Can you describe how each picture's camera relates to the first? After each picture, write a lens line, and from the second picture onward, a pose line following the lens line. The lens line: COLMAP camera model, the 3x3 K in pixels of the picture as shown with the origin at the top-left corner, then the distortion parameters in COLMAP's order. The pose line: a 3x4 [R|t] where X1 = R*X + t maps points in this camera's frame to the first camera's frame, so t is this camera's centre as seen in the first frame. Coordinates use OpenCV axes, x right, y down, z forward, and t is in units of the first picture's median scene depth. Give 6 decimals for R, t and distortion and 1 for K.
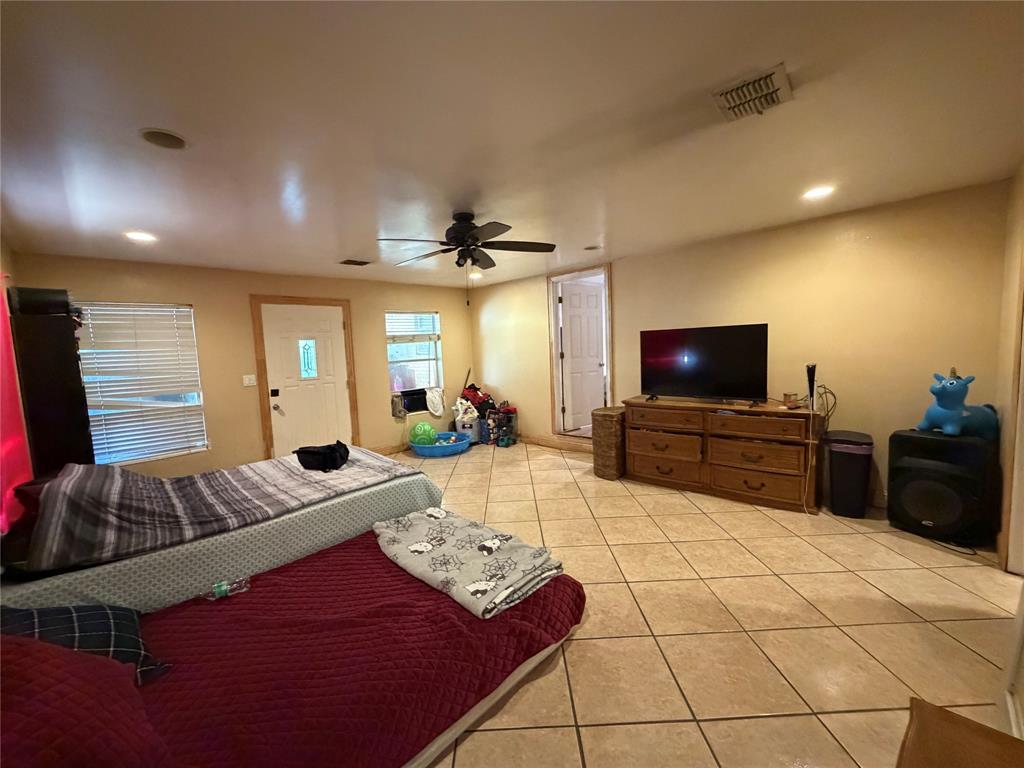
lens RADIAL K [[409.9, 0, 510.9], [0, 409.9, 384.5], [0, 0, 1]] dist [-0.001886, -0.000120]
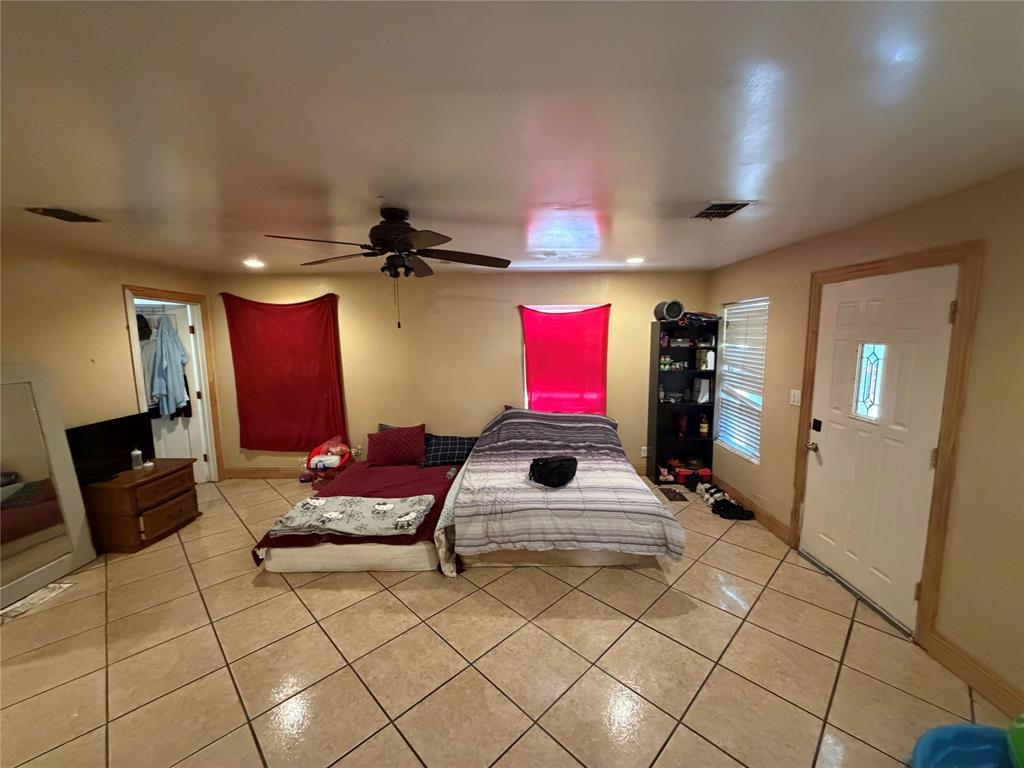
lens RADIAL K [[409.9, 0, 510.9], [0, 409.9, 384.5], [0, 0, 1]] dist [-0.001886, -0.000120]
pose [[-0.719819, 0.137323, -0.680443, 0.188476], [-0.025131, 0.974439, 0.223242, -0.170930], [0.693707, 0.177794, -0.697969, 1.104578]]
